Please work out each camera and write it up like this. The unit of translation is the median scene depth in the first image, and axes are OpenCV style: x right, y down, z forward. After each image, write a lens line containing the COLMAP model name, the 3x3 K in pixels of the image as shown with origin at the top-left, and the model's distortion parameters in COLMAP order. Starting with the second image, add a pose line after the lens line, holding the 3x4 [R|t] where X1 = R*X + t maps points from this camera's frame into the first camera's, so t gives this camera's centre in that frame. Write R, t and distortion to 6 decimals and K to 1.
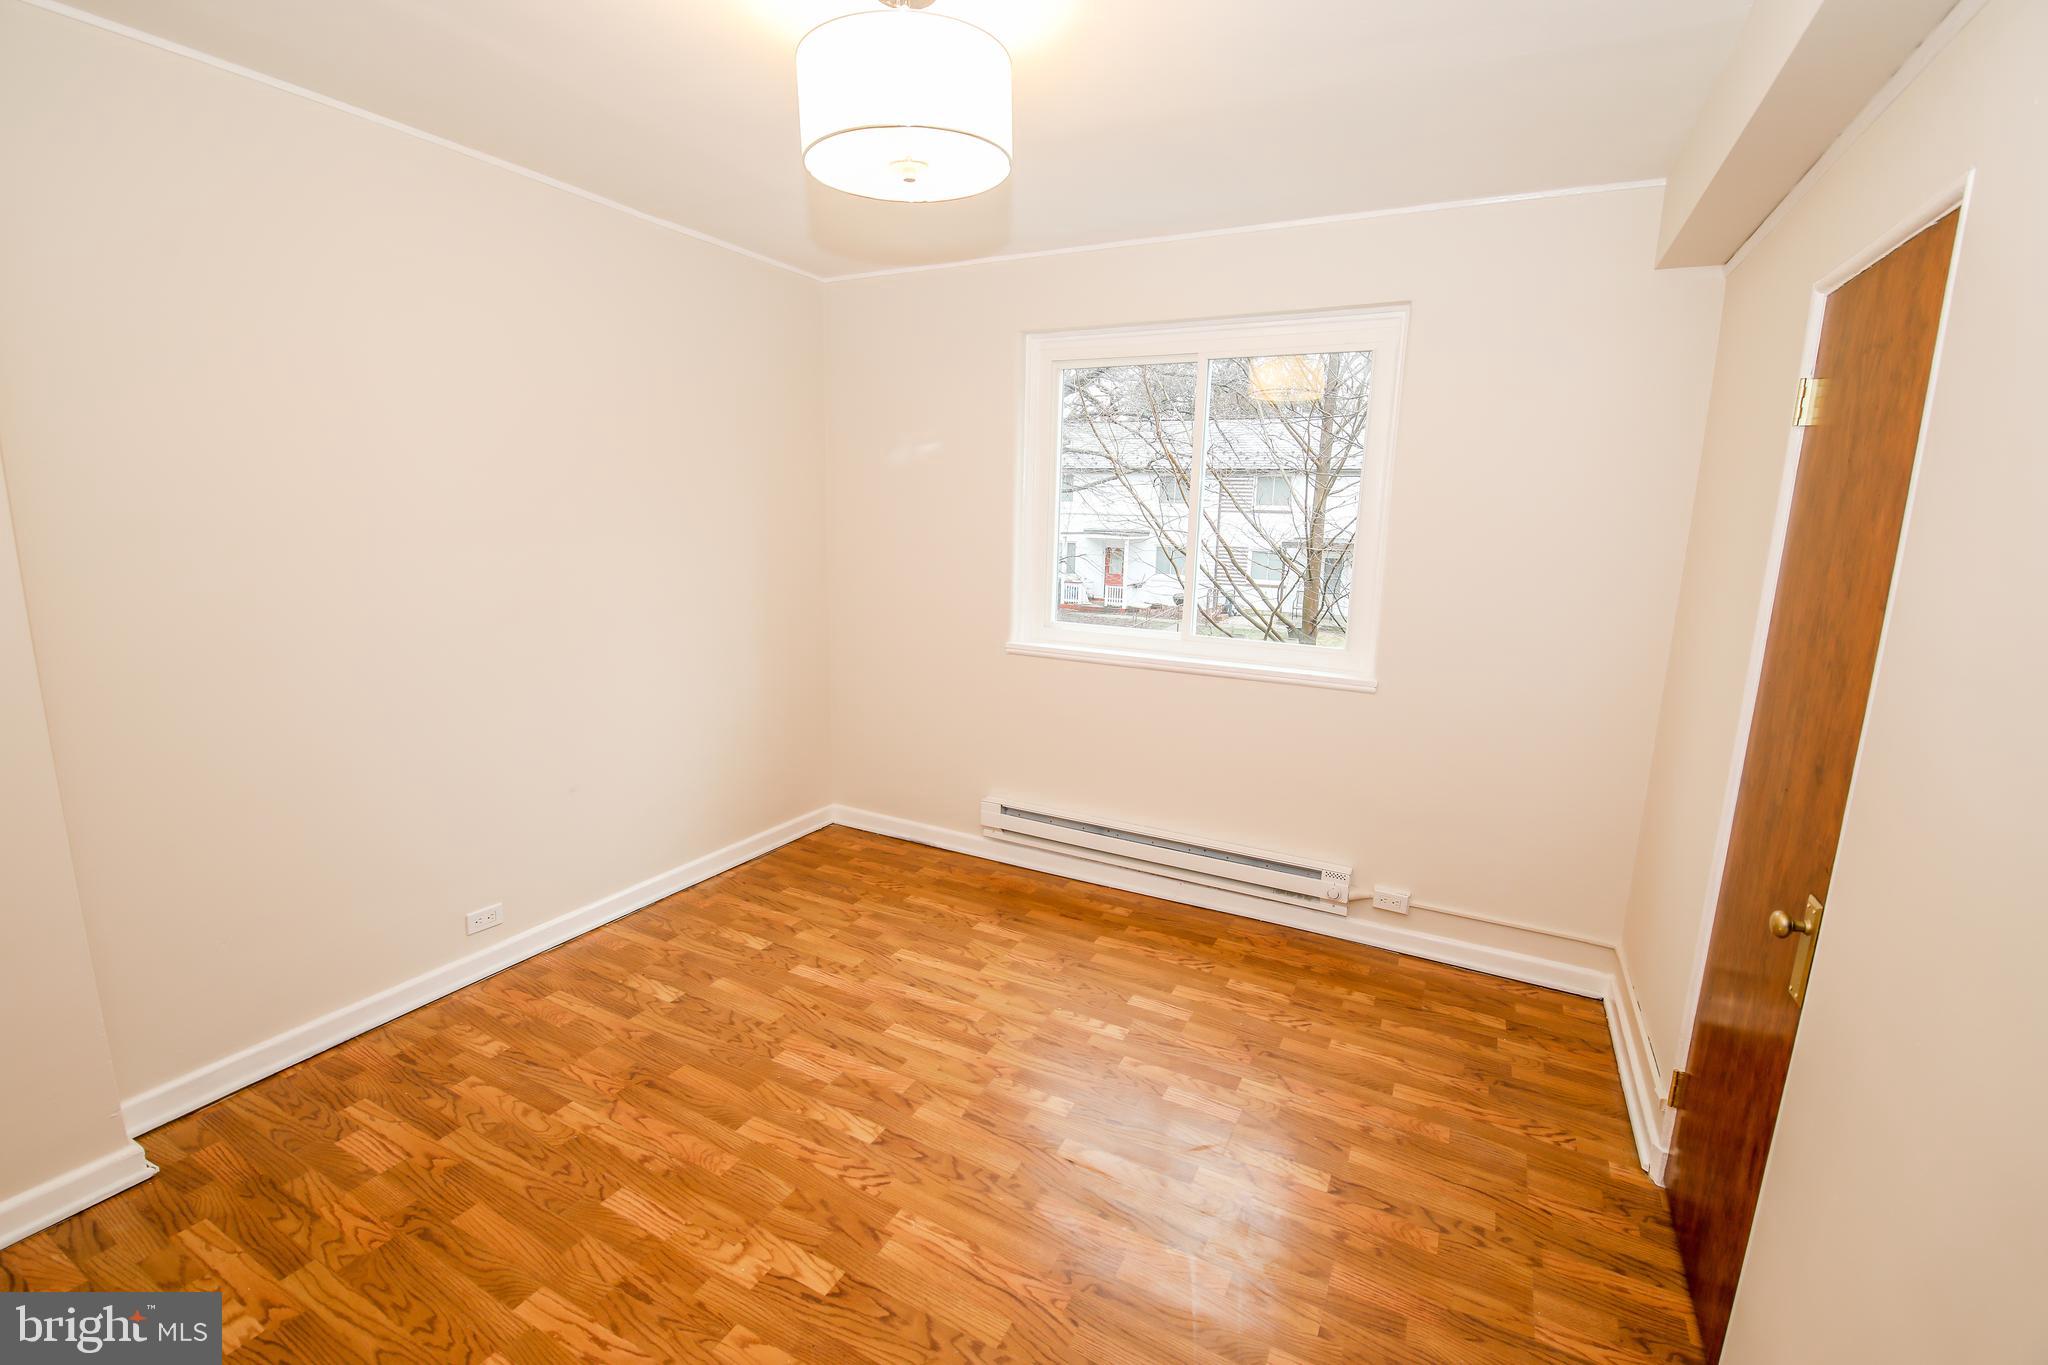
lens RADIAL K [[883.2, 0, 1025.4], [0, 883.2, 678.6], [0, 0, 1]] dist [-0.001649, -0.010365]
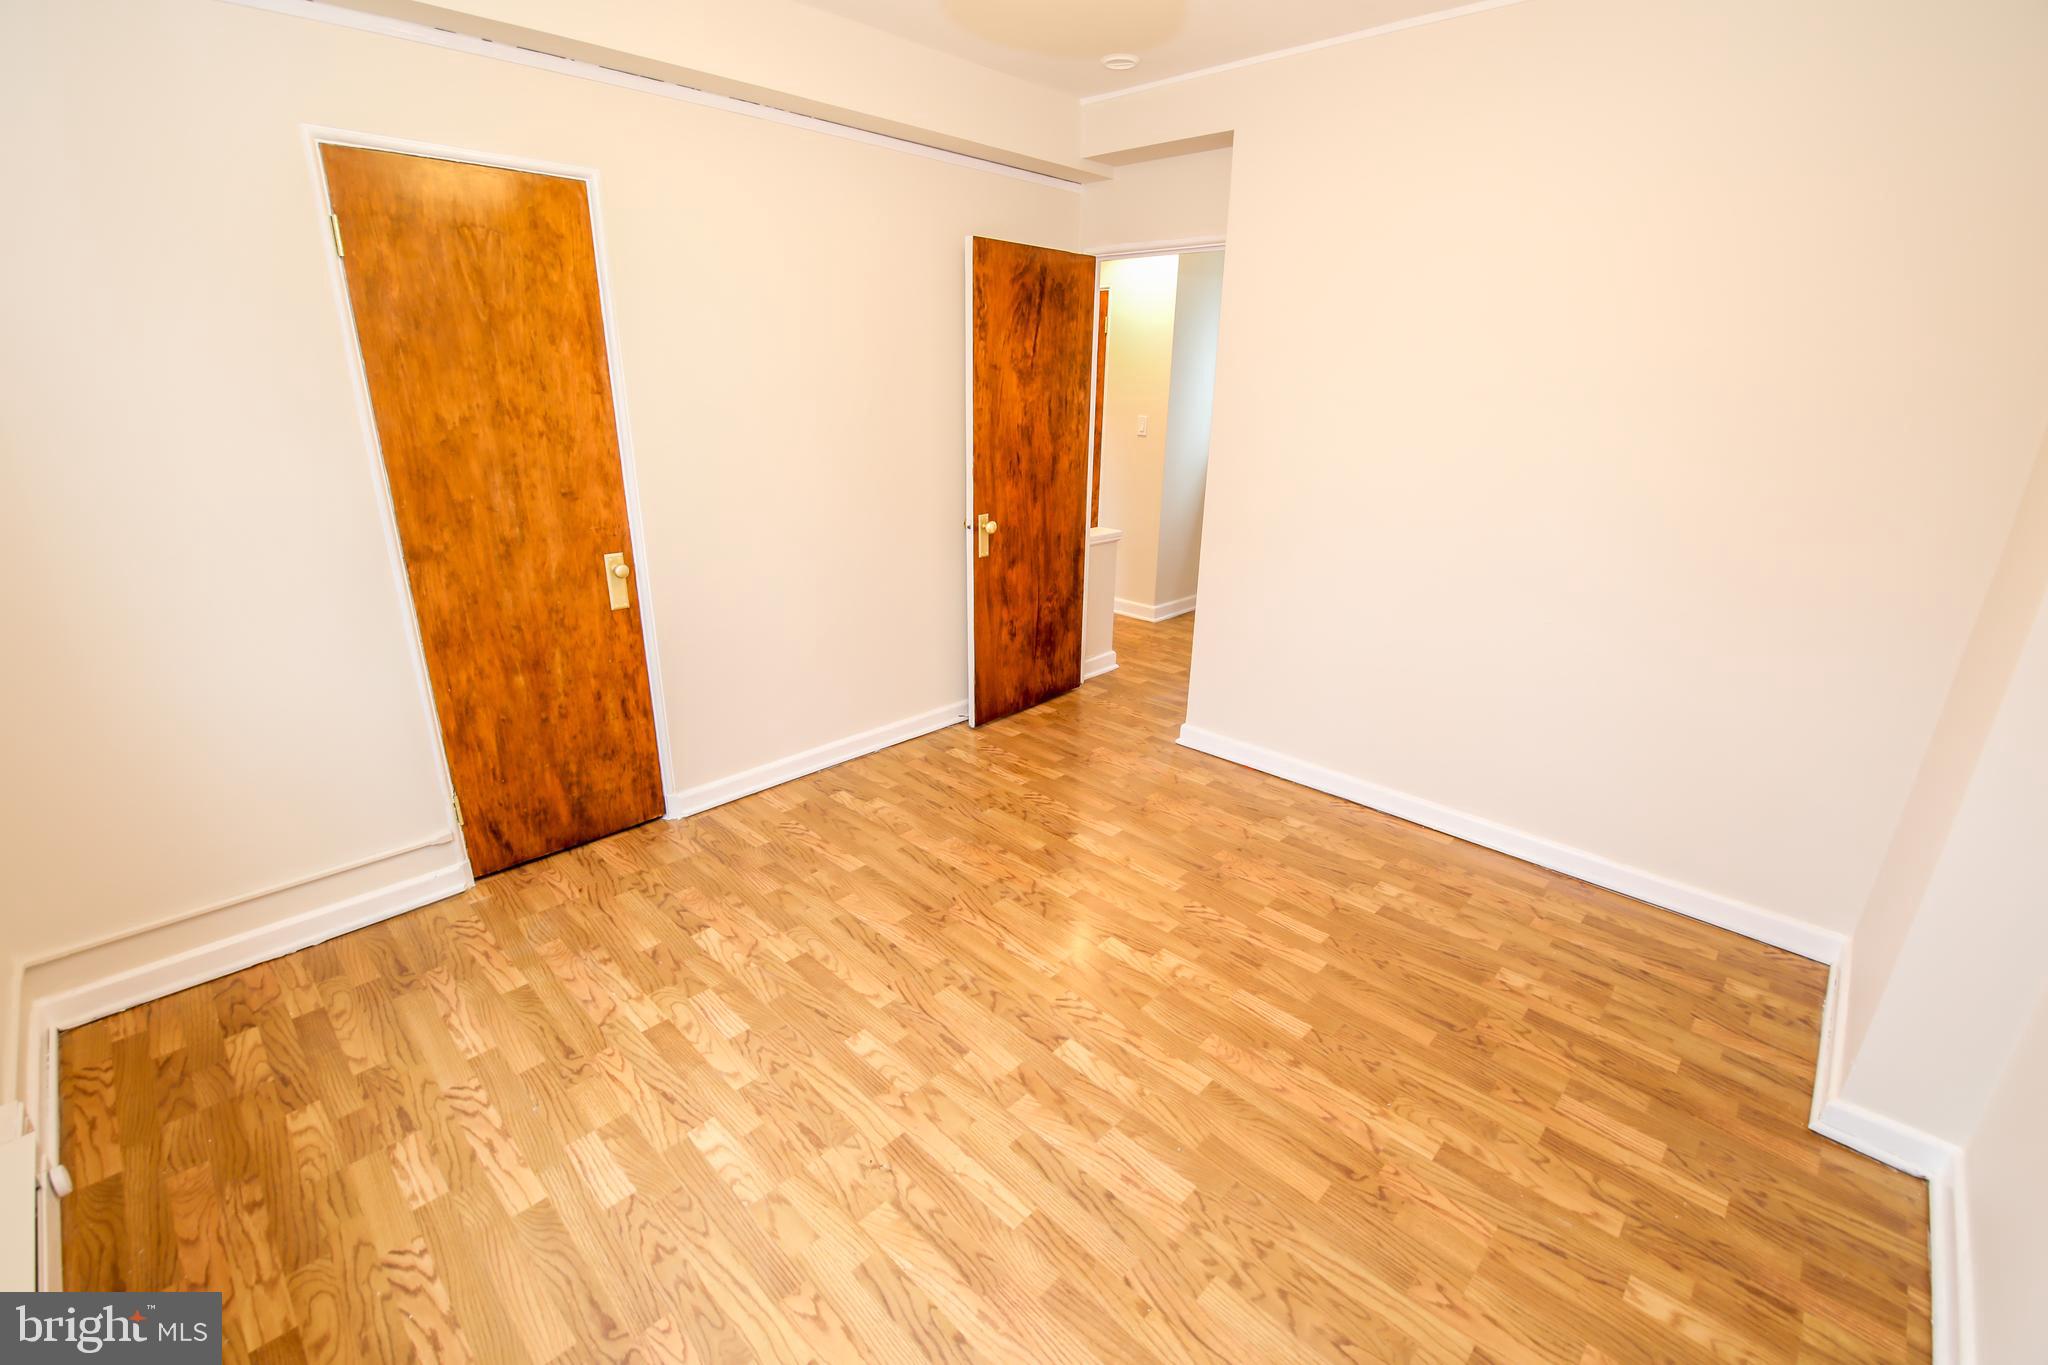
lens RADIAL K [[883.2, 0, 1025.4], [0, 883.2, 678.6], [0, 0, 1]] dist [-0.001649, -0.010365]
pose [[-0.959104, -0.134150, 0.249246, -0.297104], [0.008179, 0.867056, 0.498144, -0.286290], [-0.282936, 0.479810, -0.830499, 1.522674]]
